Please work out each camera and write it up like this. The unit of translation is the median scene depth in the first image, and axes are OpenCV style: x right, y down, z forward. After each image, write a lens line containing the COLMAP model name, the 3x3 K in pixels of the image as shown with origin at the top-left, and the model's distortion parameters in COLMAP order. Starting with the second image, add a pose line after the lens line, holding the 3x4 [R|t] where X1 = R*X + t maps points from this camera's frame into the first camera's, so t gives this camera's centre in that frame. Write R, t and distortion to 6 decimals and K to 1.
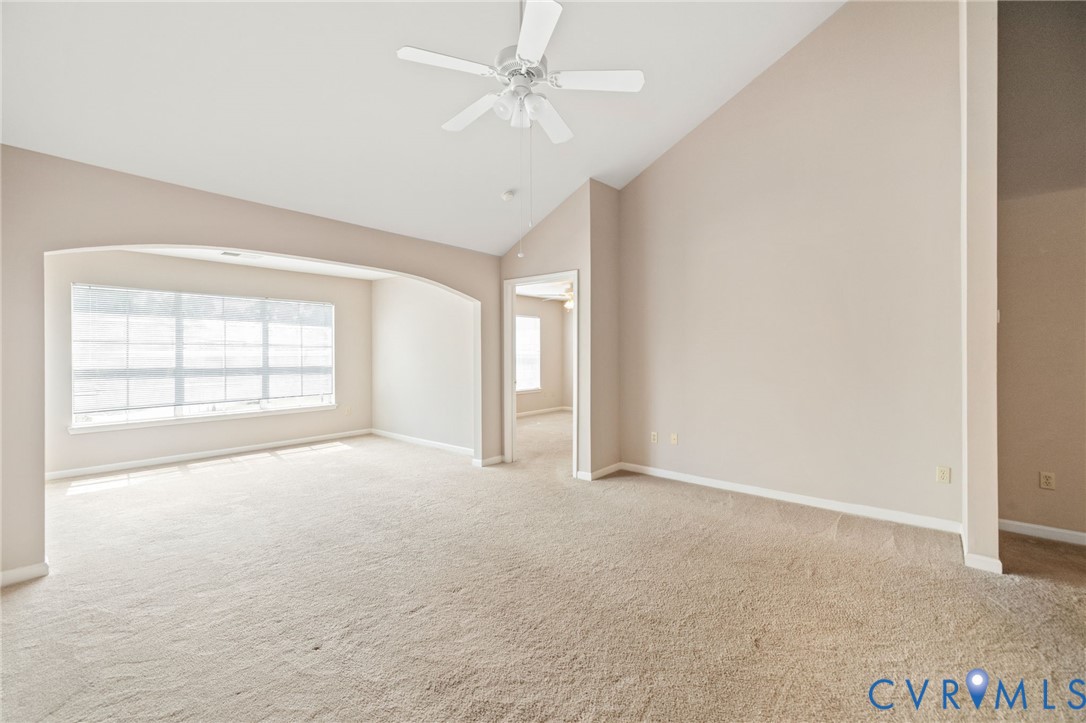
lens RADIAL K [[463.1, 0, 534.6], [0, 463.1, 350.5], [0, 0, 1]] dist [0.003866, 0.000063]
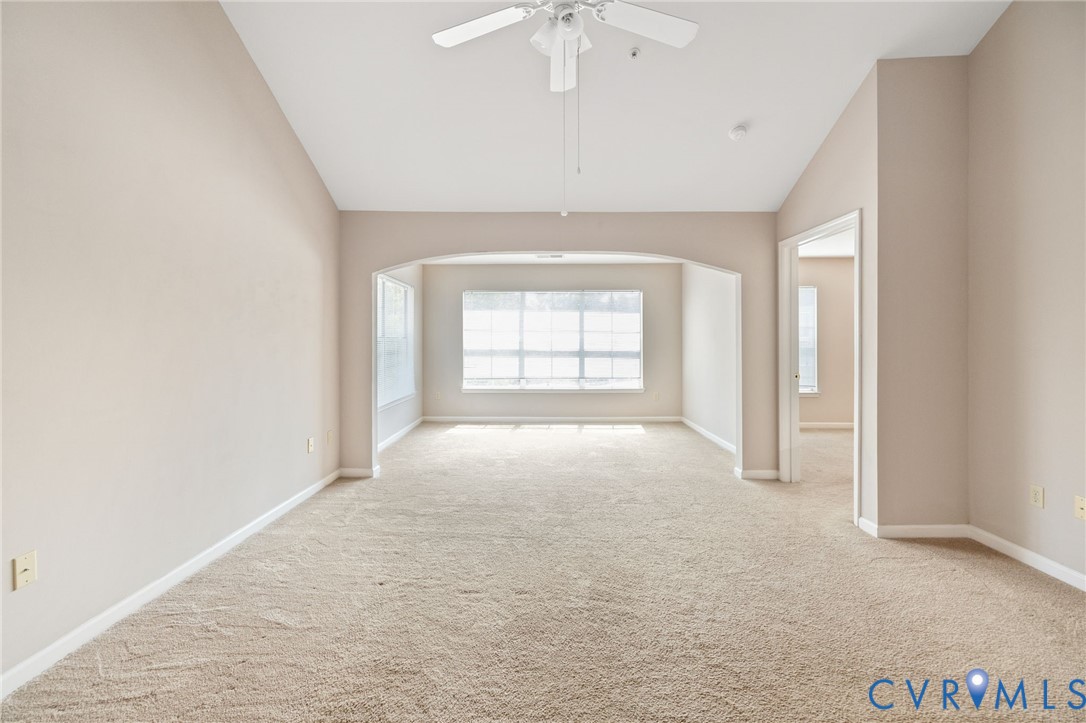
lens RADIAL K [[463.1, 0, 540.5], [0, 463.1, 340.4], [0, 0, 1]] dist [0.003866, 0.000063]
pose [[0.650571, 0.000829, -0.759445, 0.278140], [0.004154, 0.999981, 0.004651, 0.005790], [0.759434, -0.006181, 0.650555, 0.216045]]
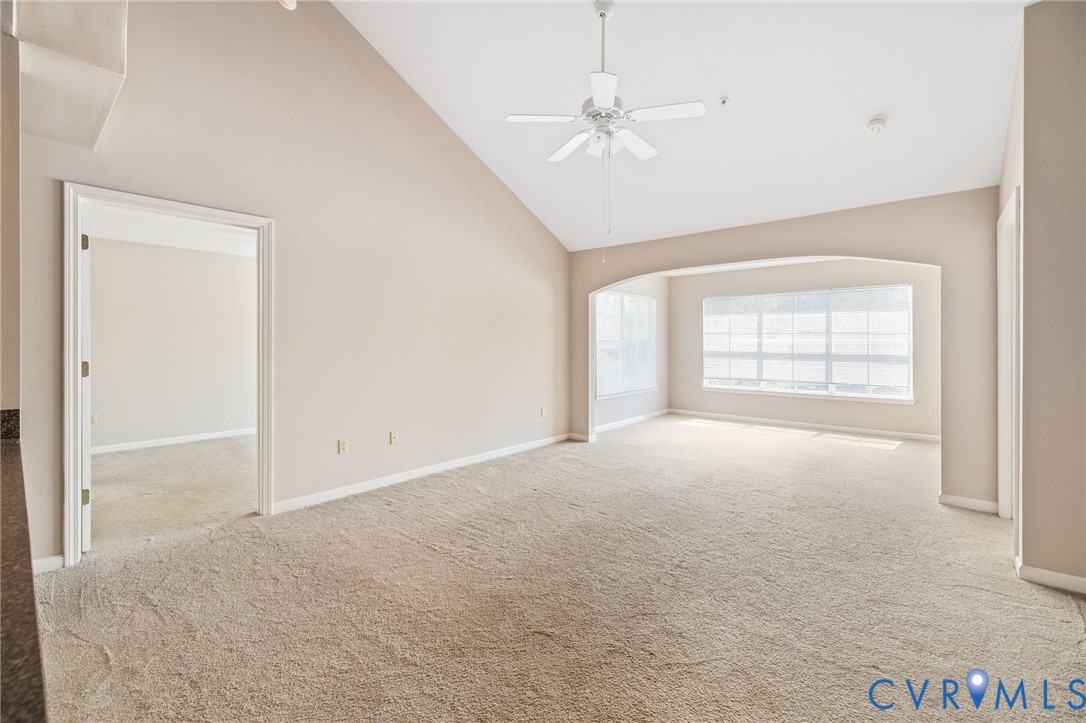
lens RADIAL K [[463.1, 0, 540.7], [0, 463.1, 342.0], [0, 0, 1]] dist [0.003866, 0.000063]
pose [[0.003491, 0.000872, -0.999994, 0.600075], [0.006380, 0.999979, 0.000894, 0.004043], [0.999974, -0.006383, 0.003486, 0.408118]]
